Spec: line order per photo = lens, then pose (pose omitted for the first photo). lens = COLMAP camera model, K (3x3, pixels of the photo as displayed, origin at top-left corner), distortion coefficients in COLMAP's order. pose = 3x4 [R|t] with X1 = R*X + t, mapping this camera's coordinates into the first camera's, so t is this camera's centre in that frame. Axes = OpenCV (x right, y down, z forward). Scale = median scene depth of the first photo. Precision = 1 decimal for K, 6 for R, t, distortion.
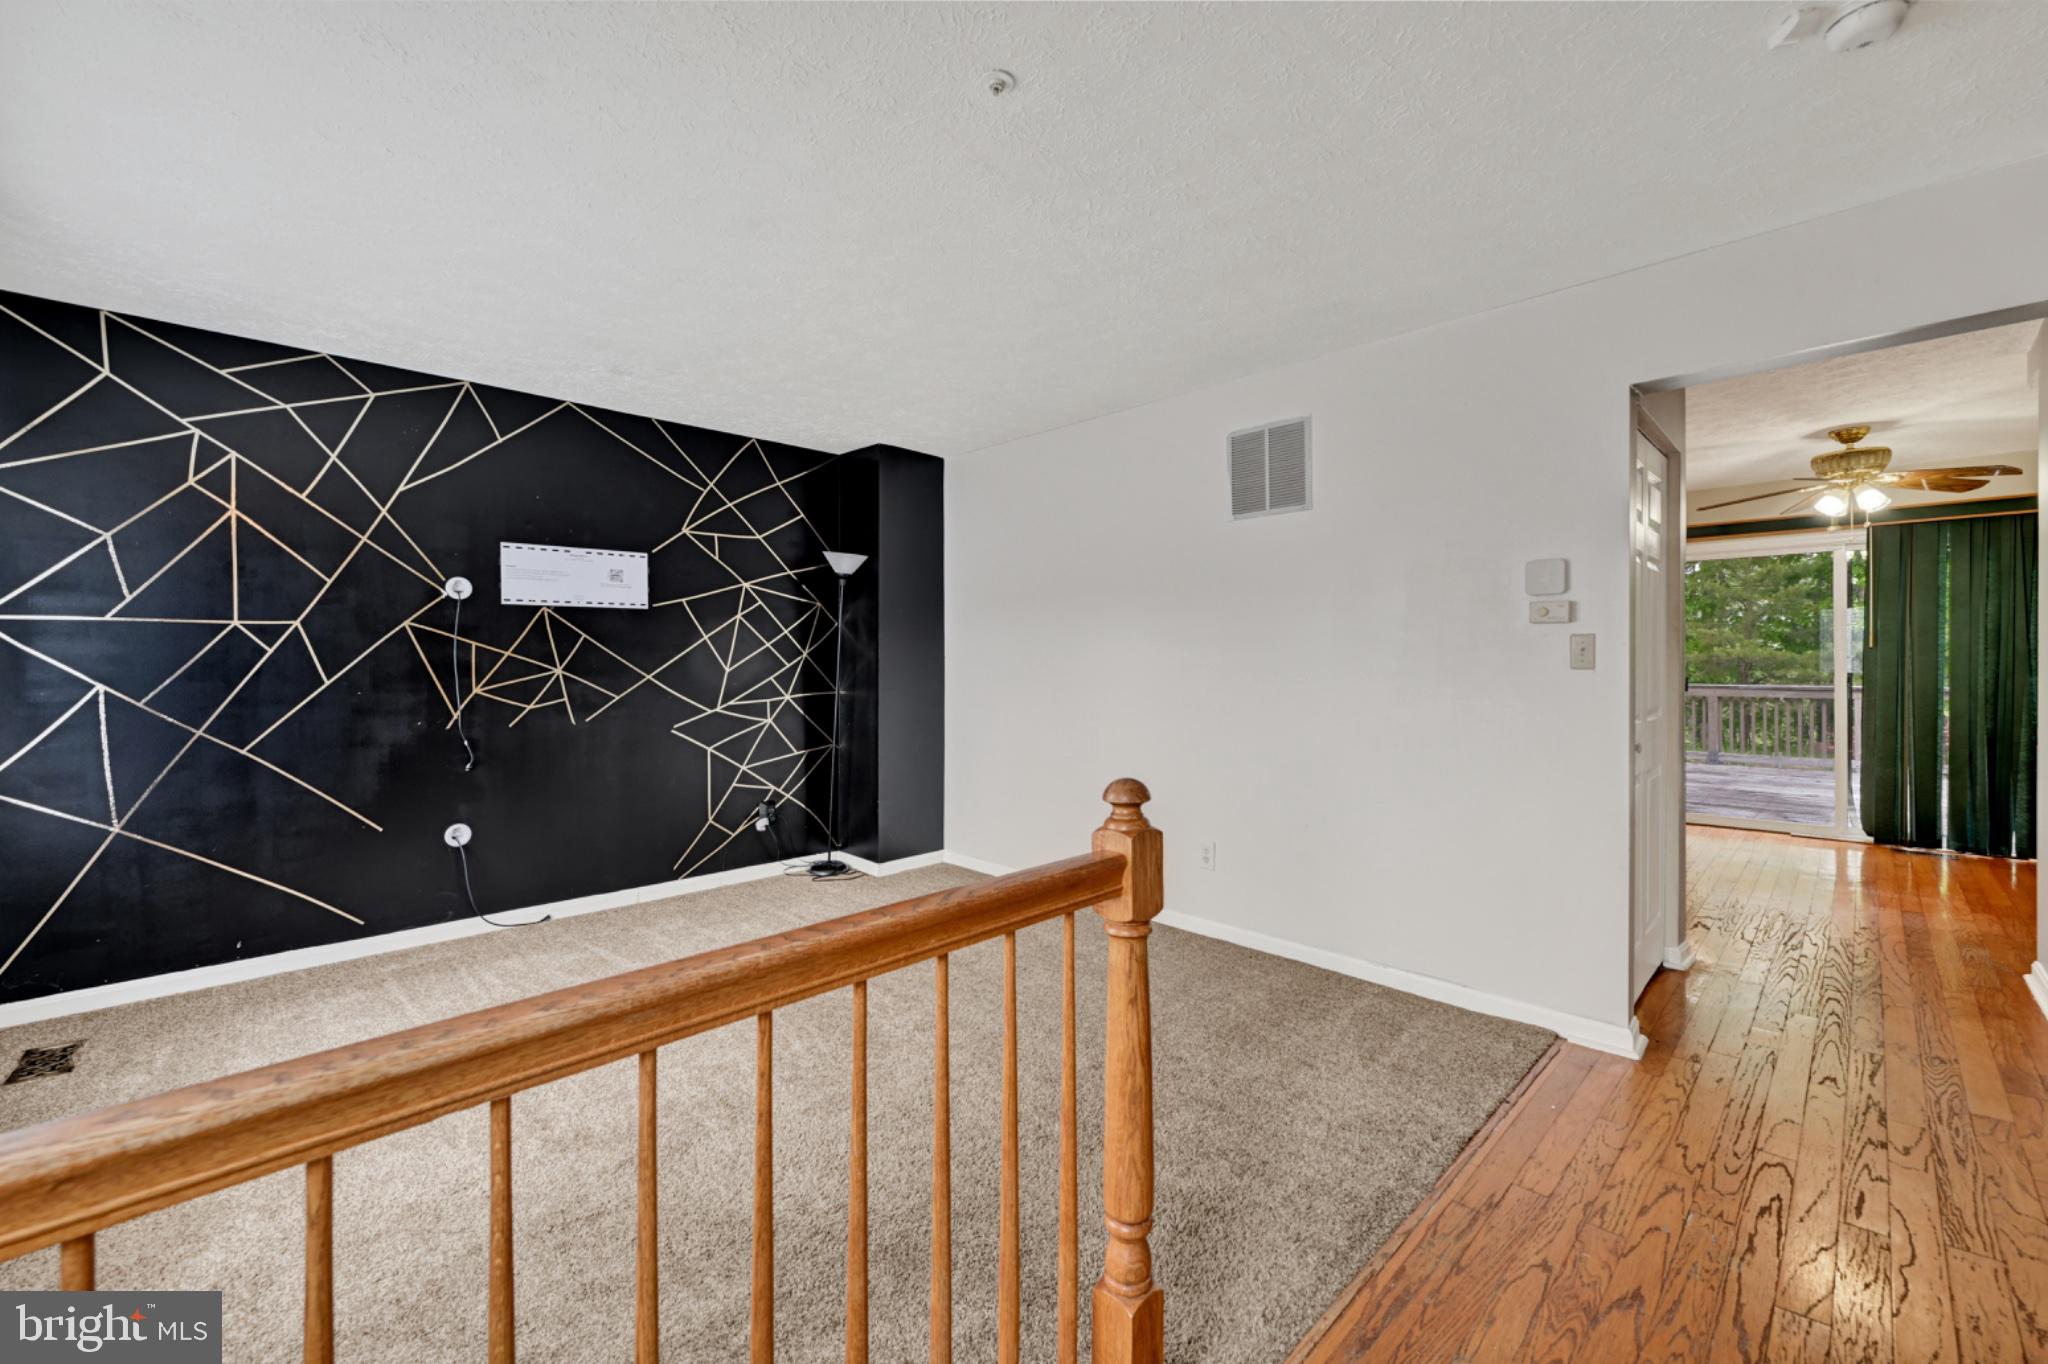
lens RADIAL K [[836.6, 0, 1021.9], [0, 836.6, 667.4], [0, 0, 1]] dist [0.004633, -0.001399]
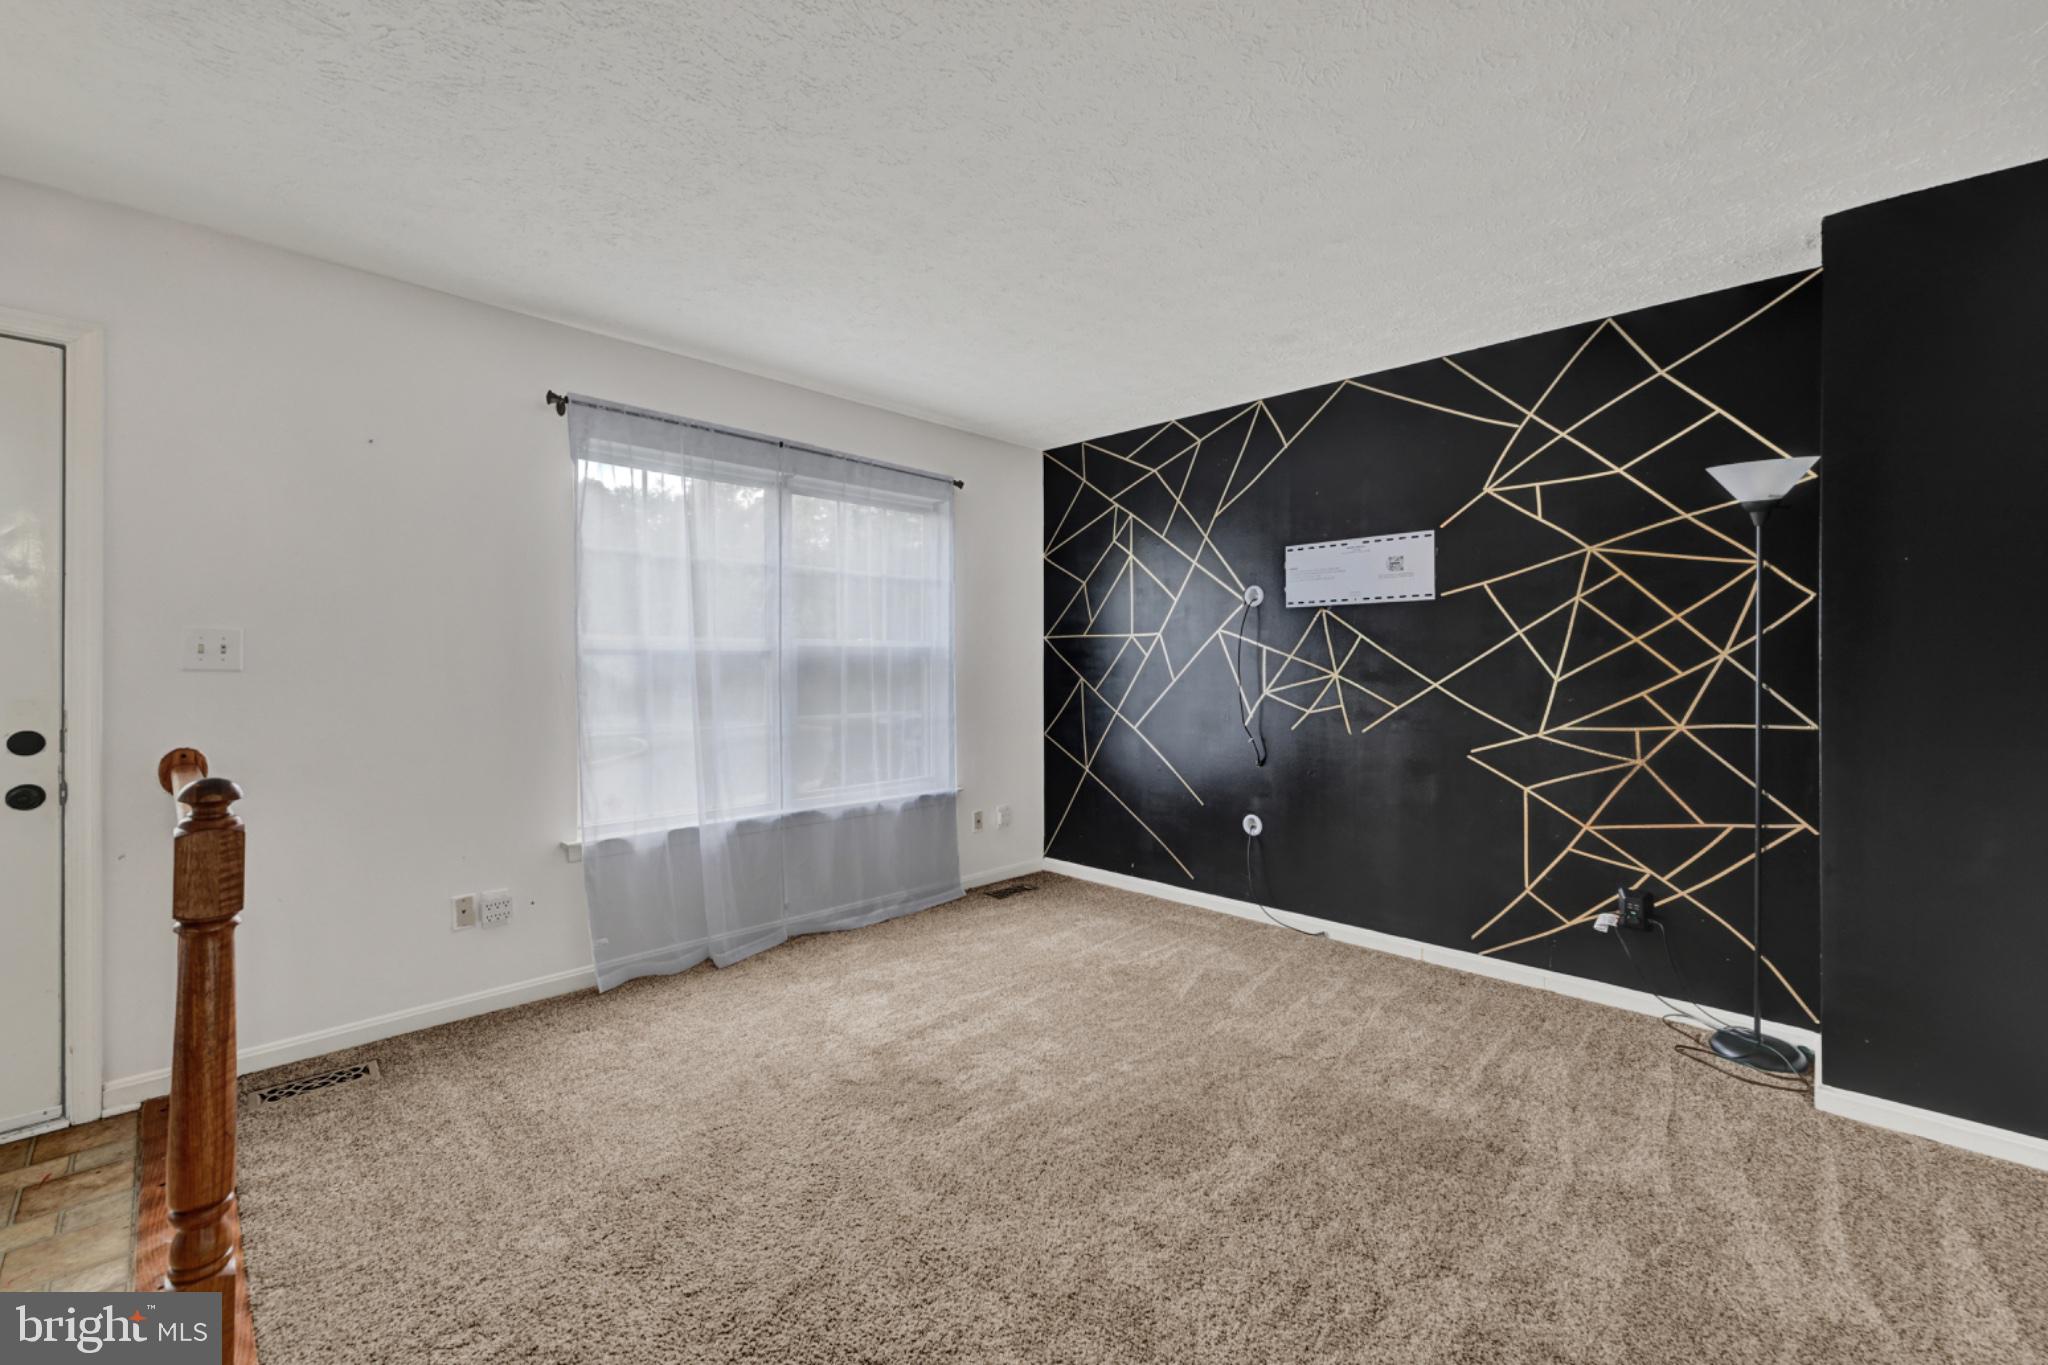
lens RADIAL K [[836.6, 0, 1022.8], [0, 836.6, 676.7], [0, 0, 1]] dist [0.004633, -0.001399]
pose [[0.022960, 0.018135, -0.999572, 0.344723], [-0.013620, 0.999748, 0.017825, -0.005156], [0.999644, 0.013205, 0.023201, 0.589784]]
